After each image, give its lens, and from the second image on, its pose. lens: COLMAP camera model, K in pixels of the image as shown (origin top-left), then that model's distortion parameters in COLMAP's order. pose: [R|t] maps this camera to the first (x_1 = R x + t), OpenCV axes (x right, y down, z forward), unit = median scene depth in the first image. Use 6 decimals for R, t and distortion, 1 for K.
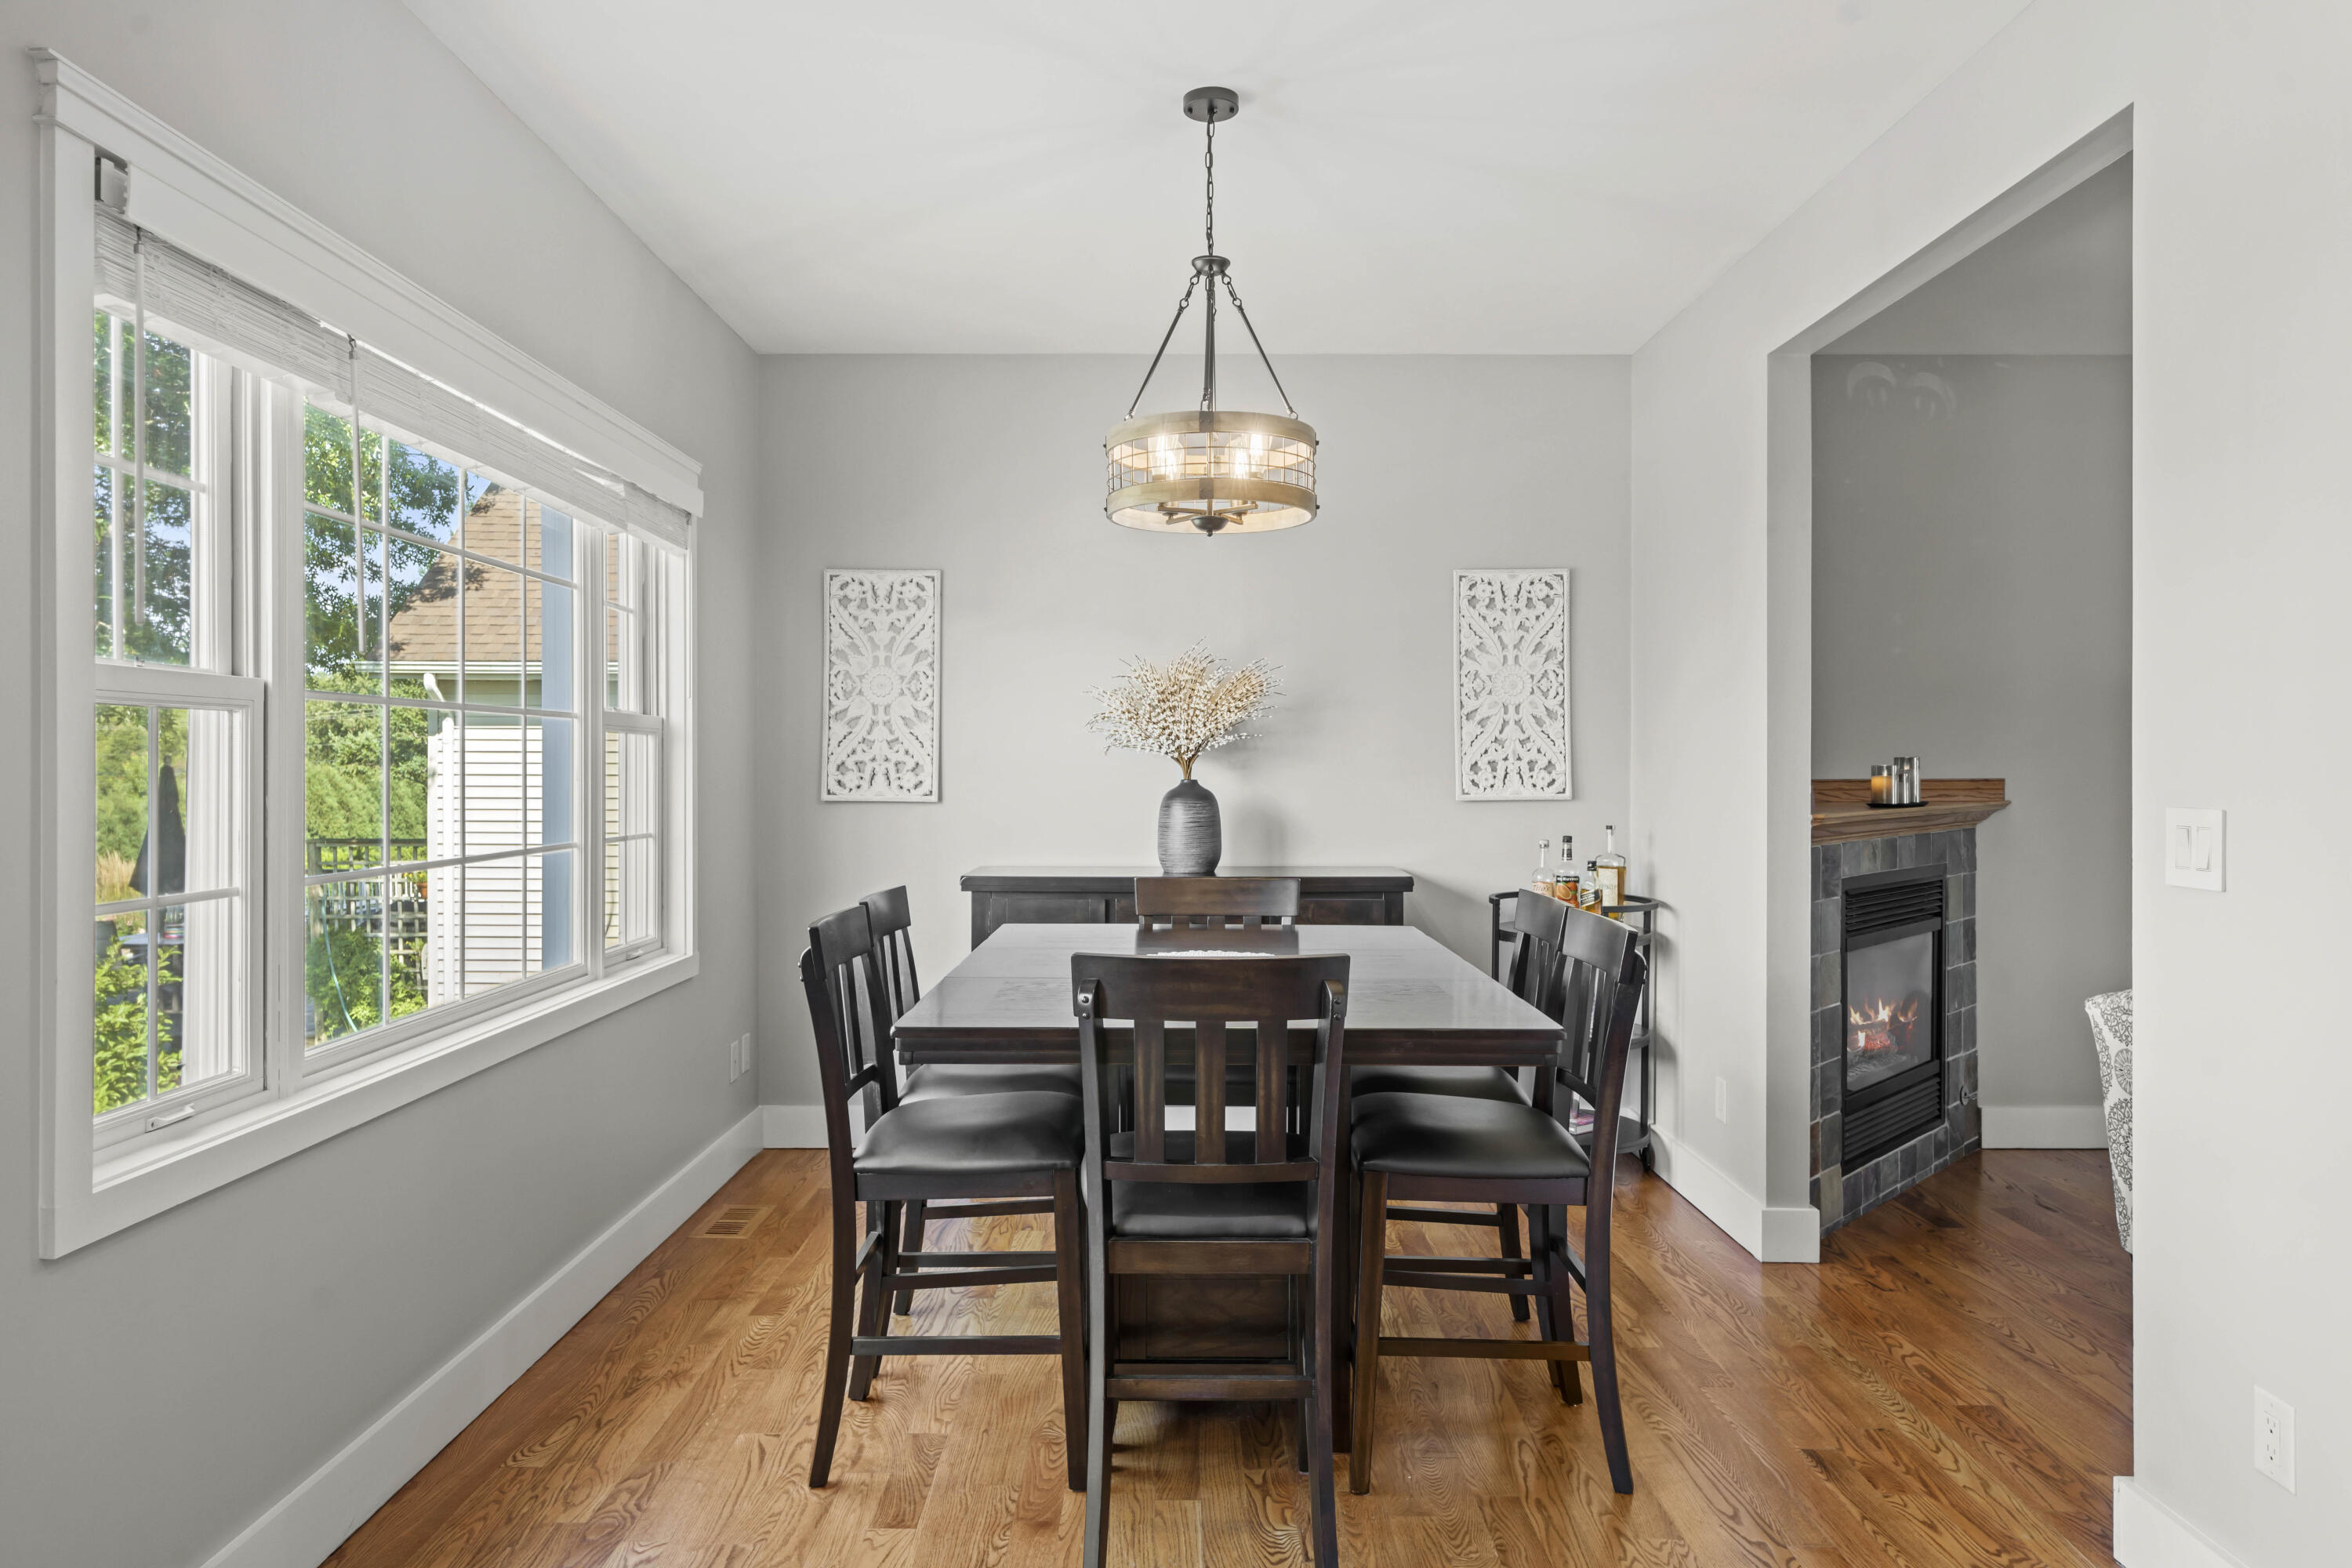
lens RADIAL K [[1492.6, 0, 1175.7], [0, 1492.6, 776.5], [0, 0, 1]] dist [-0.003989, 0.000533]
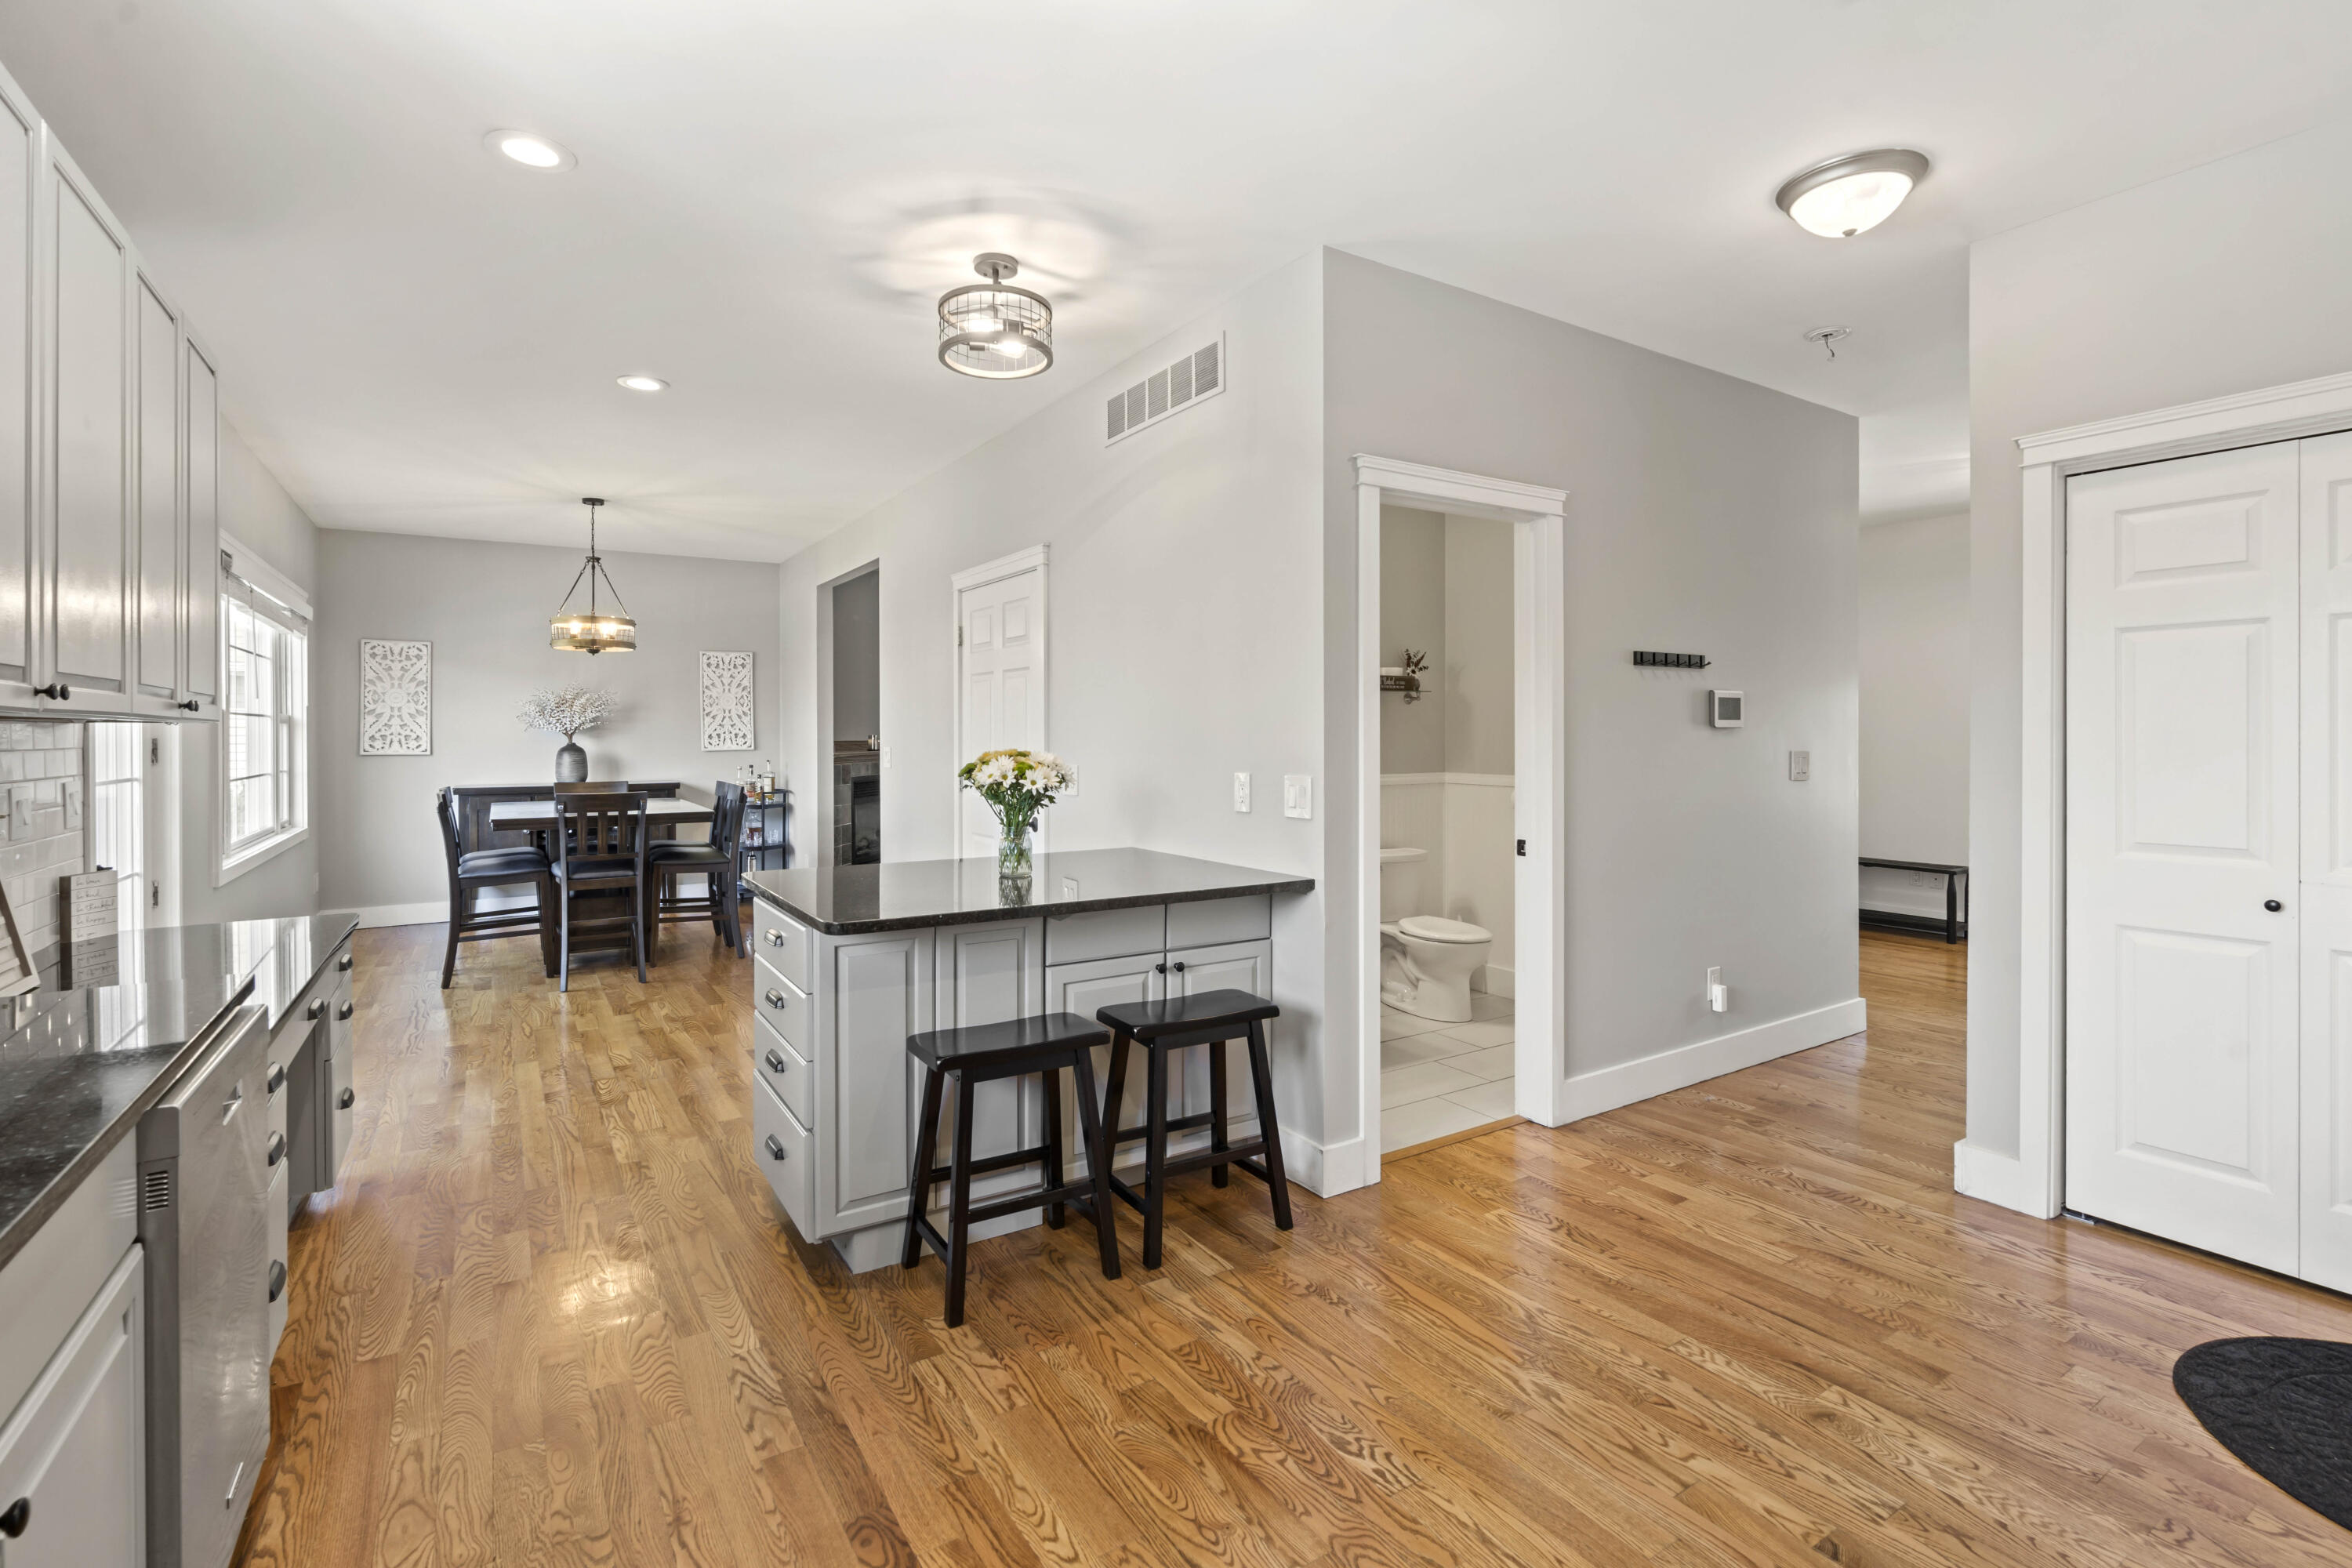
lens RADIAL K [[1075.9, 0, 1179.6], [0, 1075.9, 739.2], [0, 0, 1]] dist [-0.004540, -0.000254]
pose [[0.842819, -0.005241, 0.538172, -0.089413], [0.005945, 0.999982, 0.000427, 0.001654], [-0.538165, 0.002840, 0.842835, -0.855909]]
